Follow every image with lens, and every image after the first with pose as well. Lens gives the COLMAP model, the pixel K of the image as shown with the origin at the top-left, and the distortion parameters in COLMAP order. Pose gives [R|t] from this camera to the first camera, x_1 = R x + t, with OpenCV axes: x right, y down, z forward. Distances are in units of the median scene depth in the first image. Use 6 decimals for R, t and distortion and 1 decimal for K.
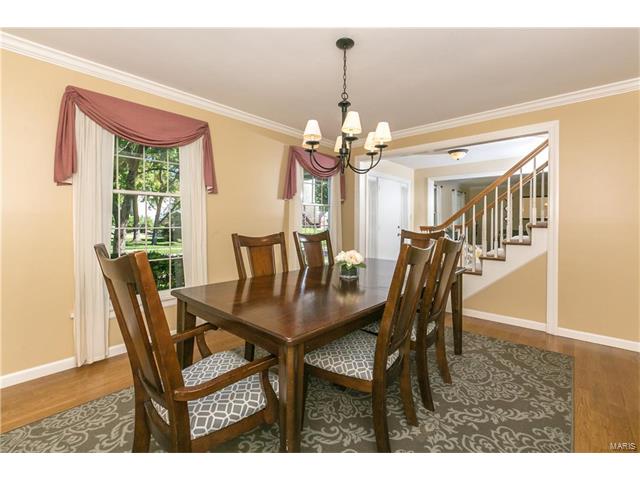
lens RADIAL K [[288.0, 0, 320.7], [0, 288.0, 223.2], [0, 0, 1]] dist [-0.001919, -0.000307]
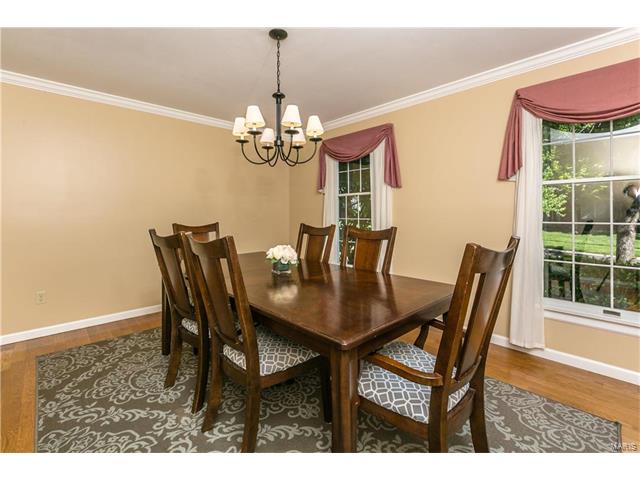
lens RADIAL K [[296.4, 0, 320.8], [0, 296.4, 210.5], [0, 0, 1]] dist [0.002180, 0.000347]
pose [[-0.090685, -0.010294, -0.995826, 1.381919], [-0.007842, 0.999923, -0.009622, -0.014315], [0.995849, 0.006936, -0.090759, 1.568772]]
